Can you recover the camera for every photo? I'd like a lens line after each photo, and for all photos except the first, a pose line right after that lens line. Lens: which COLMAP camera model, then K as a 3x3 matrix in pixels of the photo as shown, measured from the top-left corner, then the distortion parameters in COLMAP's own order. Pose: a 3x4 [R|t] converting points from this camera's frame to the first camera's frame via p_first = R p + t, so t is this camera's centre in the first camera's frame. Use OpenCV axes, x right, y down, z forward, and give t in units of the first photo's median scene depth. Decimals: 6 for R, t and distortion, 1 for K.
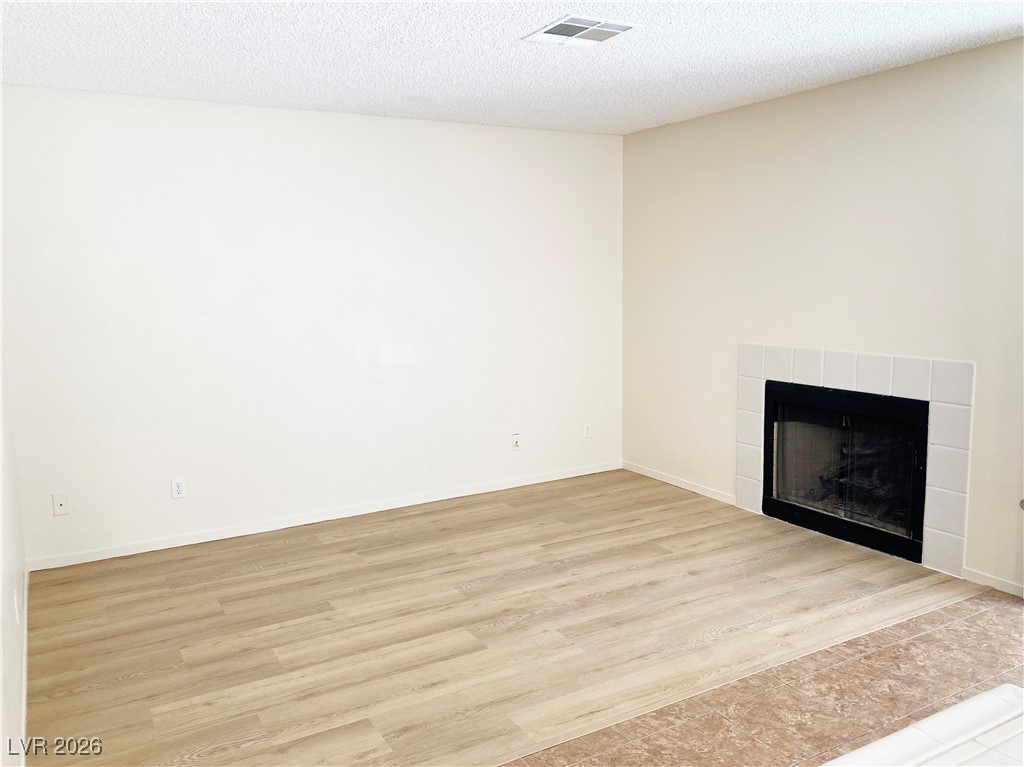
lens RADIAL K [[818.8, 0, 515.8], [0, 818.8, 370.5], [0, 0, 1]] dist [0.016261, -0.007713]
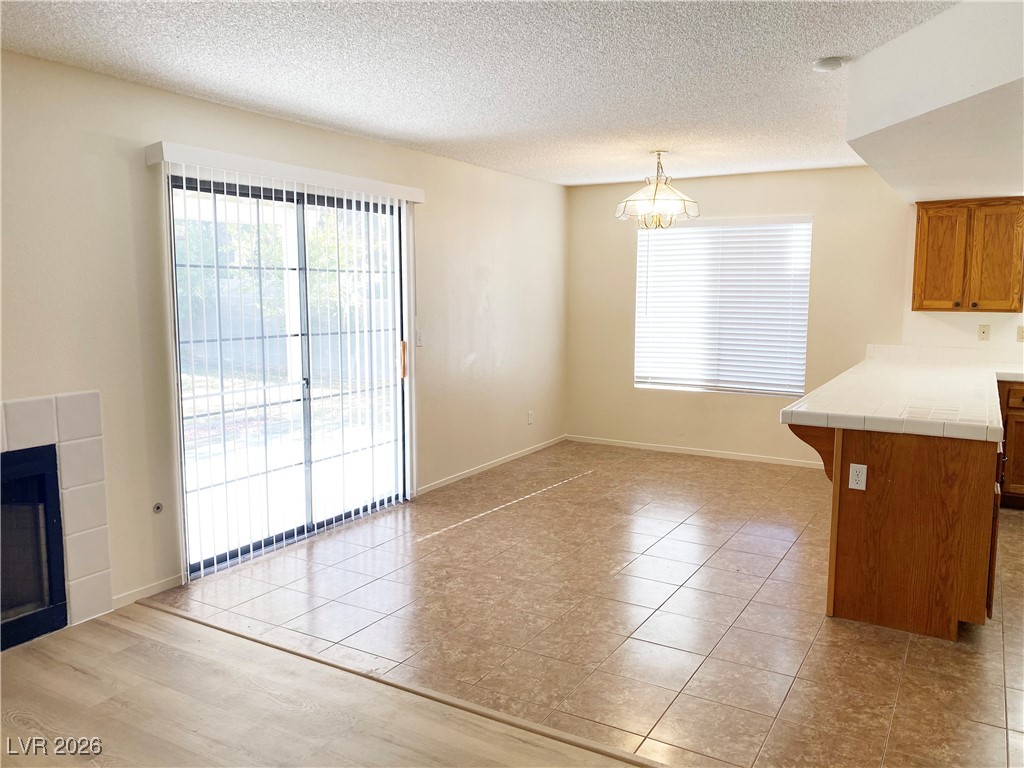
lens RADIAL K [[809.1, 0, 514.8], [0, 809.1, 374.7], [0, 0, 1]] dist [0.036633, -0.009167]
pose [[-0.491301, -0.081123, 0.867204, -0.515599], [0.112156, 0.981472, 0.155353, -0.119597], [-0.863739, 0.173587, -0.473100, 1.015937]]
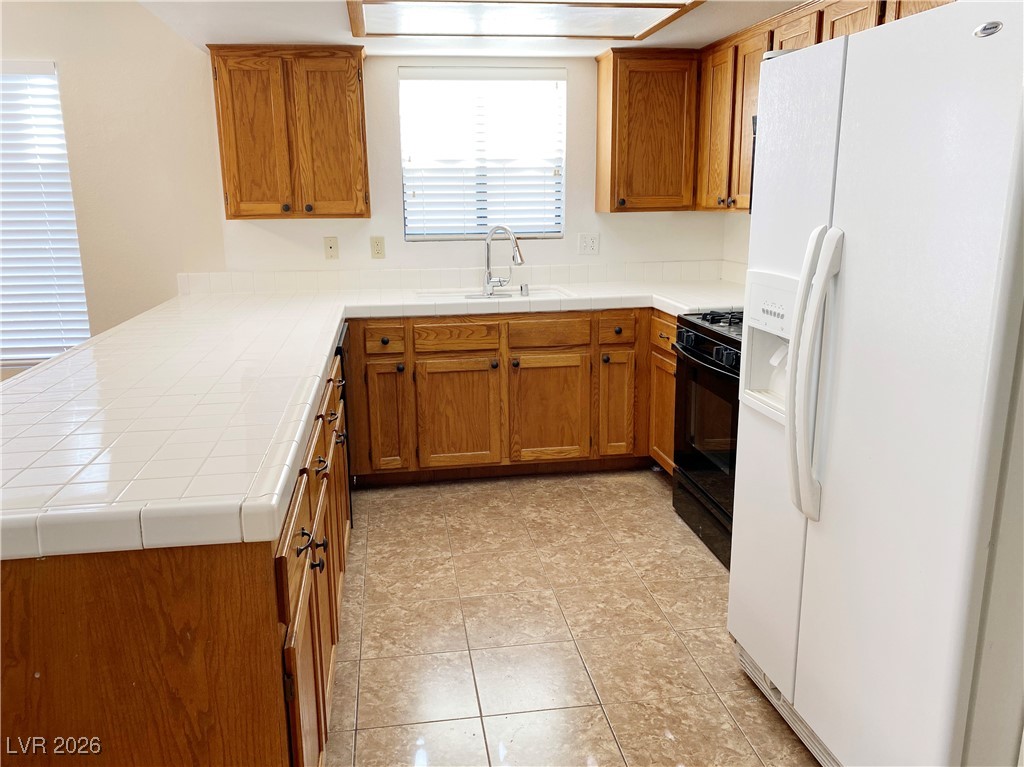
lens RADIAL K [[818.8, 0, 515.8], [0, 818.8, 370.5], [0, 0, 1]] dist [0.016261, -0.007713]
pose [[-0.927836, -0.049993, 0.369623, -0.247009], [0.074993, 0.945736, 0.316163, -0.030656], [-0.365372, 0.321067, -0.873739, 0.423619]]
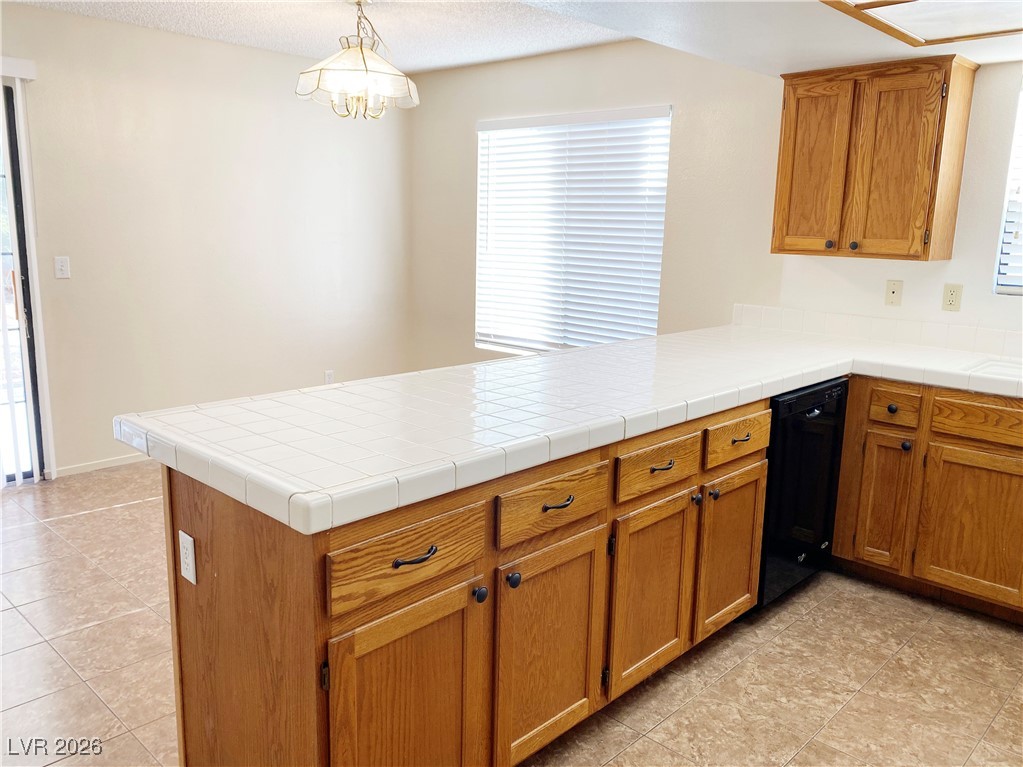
lens RADIAL K [[833.6, 0, 508.7], [0, 833.6, 357.6], [0, 0, 1]] dist [0.048995, 0.001148]
pose [[-0.277859, -0.147080, 0.949296, -0.412472], [0.094027, 0.979300, 0.179250, 0.000282], [-0.956009, 0.139065, -0.258278, 0.181987]]
